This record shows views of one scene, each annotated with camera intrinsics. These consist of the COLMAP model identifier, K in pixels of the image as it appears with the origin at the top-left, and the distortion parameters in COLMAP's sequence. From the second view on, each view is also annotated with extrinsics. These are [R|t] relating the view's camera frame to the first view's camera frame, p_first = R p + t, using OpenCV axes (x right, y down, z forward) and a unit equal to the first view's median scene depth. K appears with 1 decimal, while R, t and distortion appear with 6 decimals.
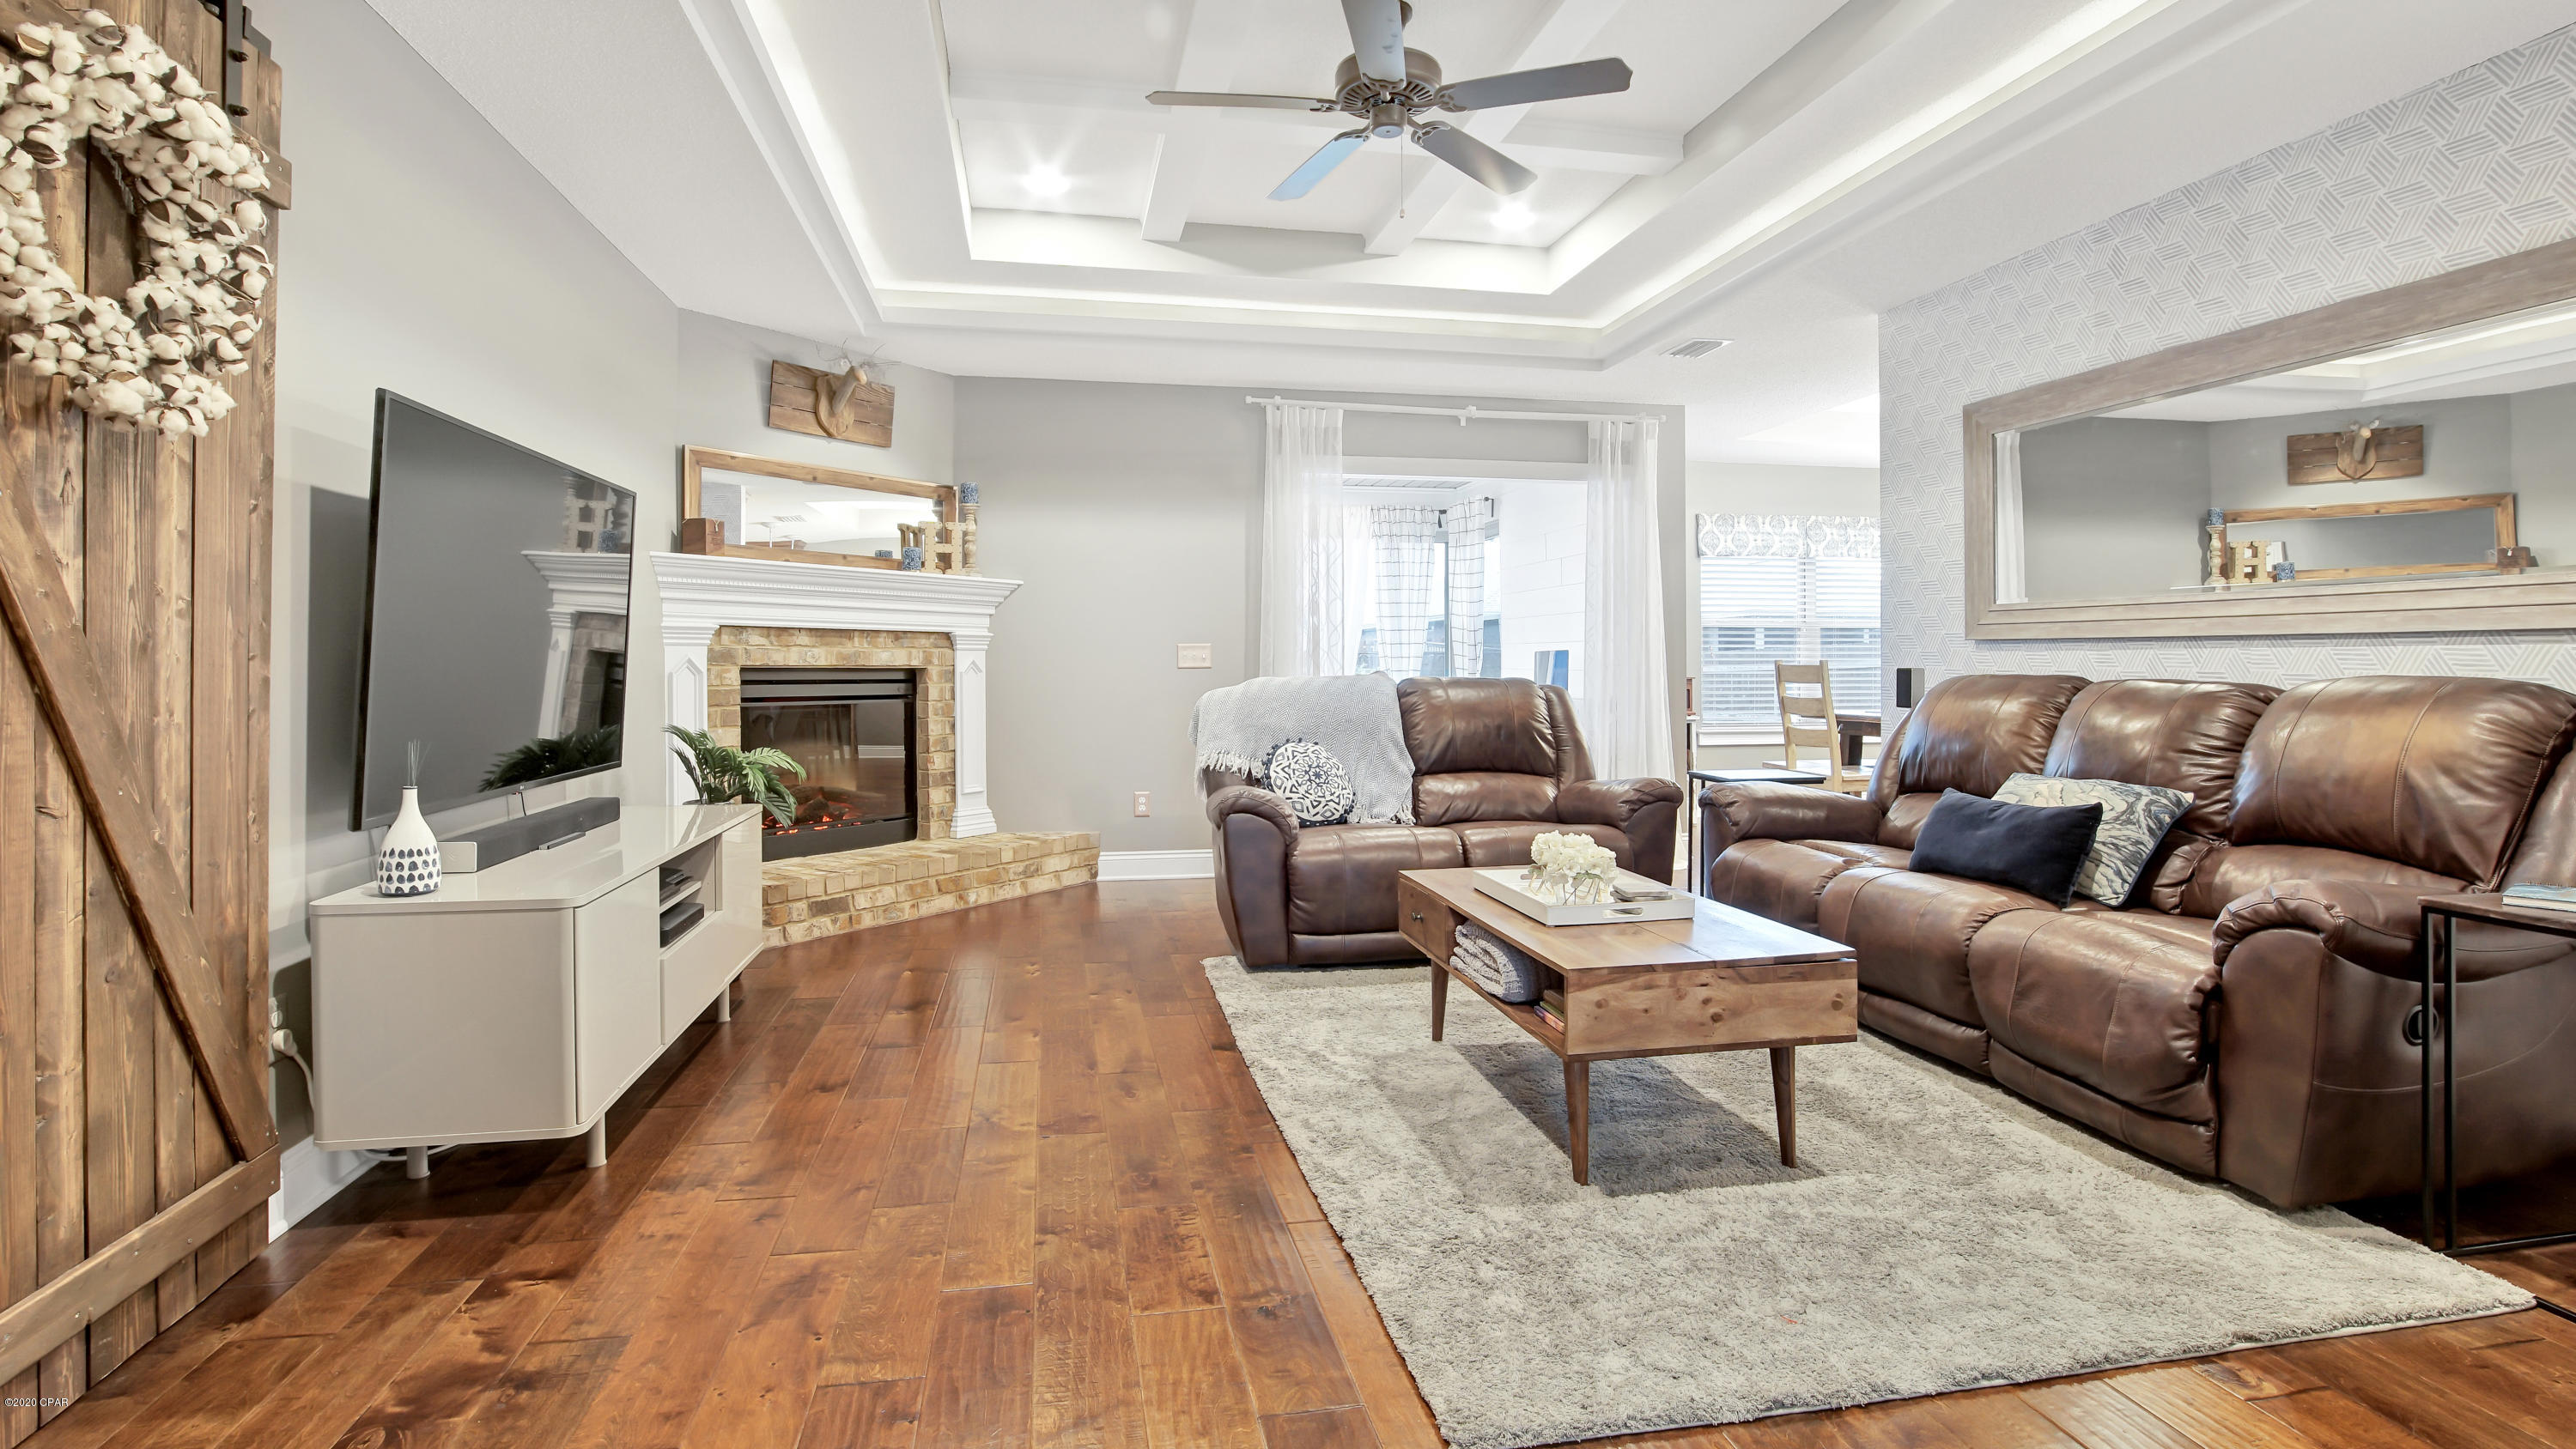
lens RADIAL K [[1242.3, 0, 1298.5], [0, 1242.3, 653.4], [0, 0, 1]] dist [-0.025508, -0.000179]
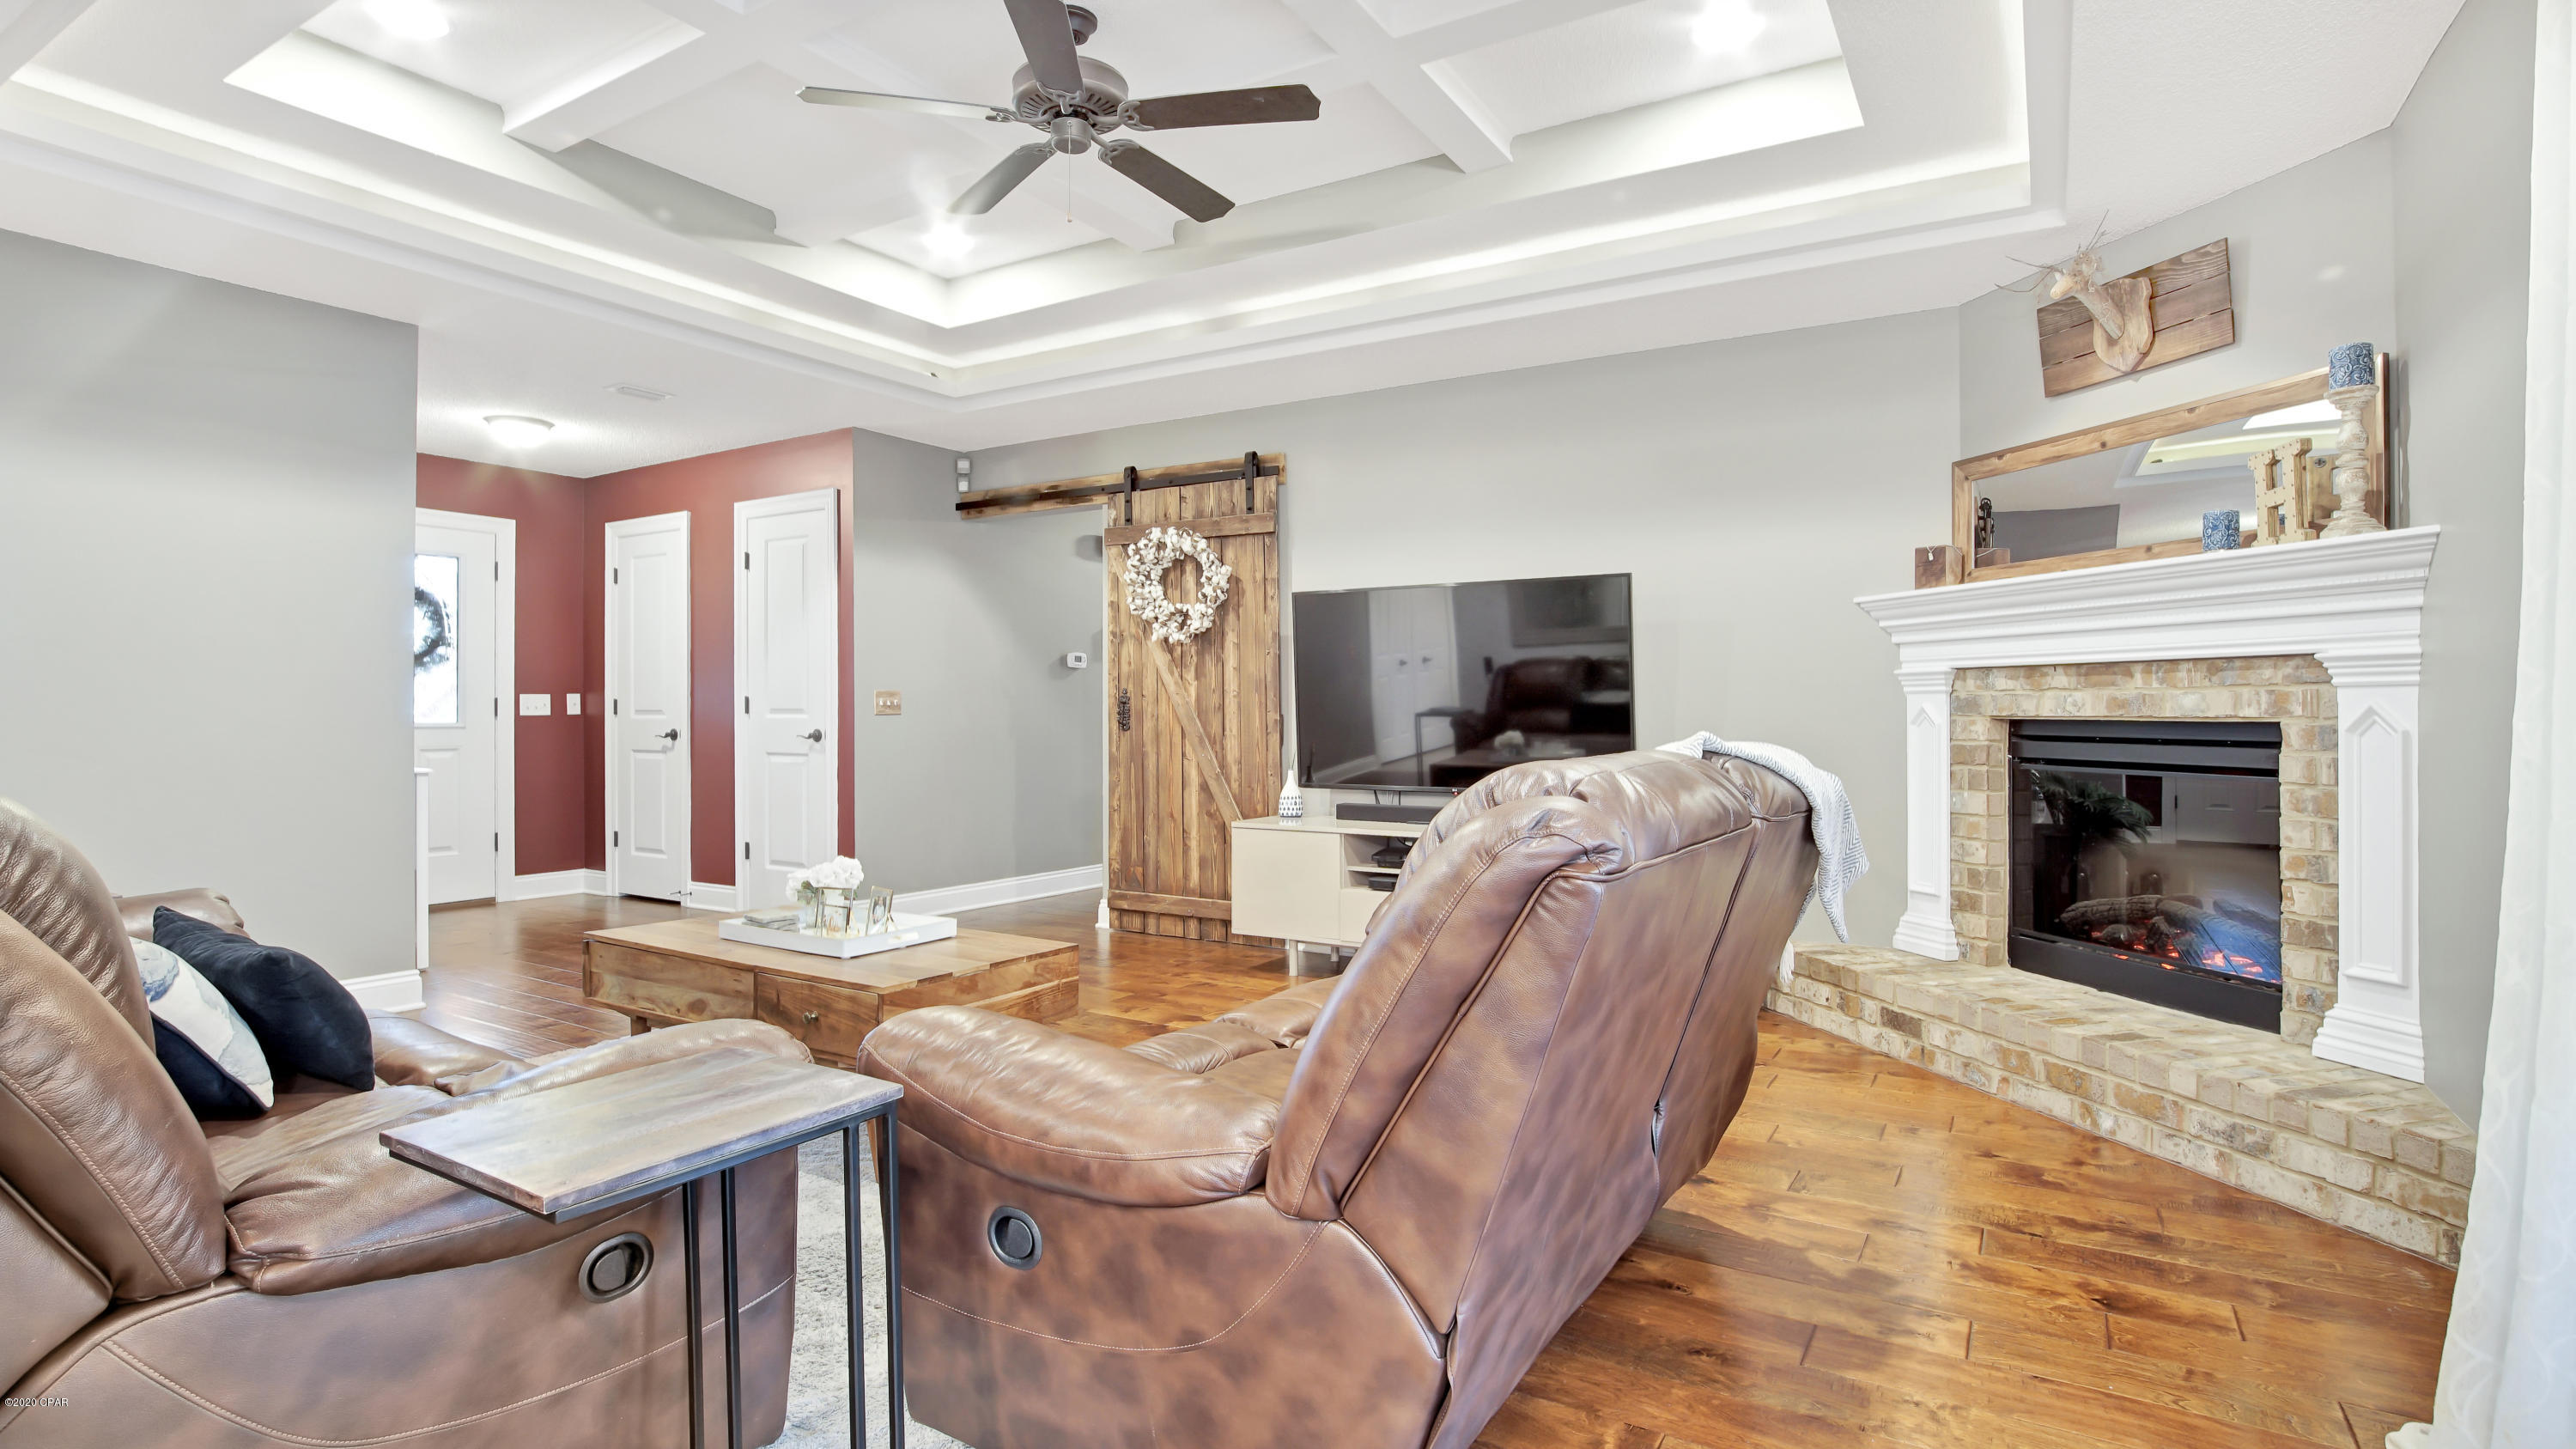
lens RADIAL K [[1242.6, 0, 1287.1], [0, 1242.6, 726.9], [0, 0, 1]] dist [-0.025508, -0.000179]
pose [[-0.680338, 0.006414, -0.732870, 0.409927], [0.005235, 0.999979, 0.003891, 0.010474], [0.732879, -0.001190, -0.680358, 1.112683]]
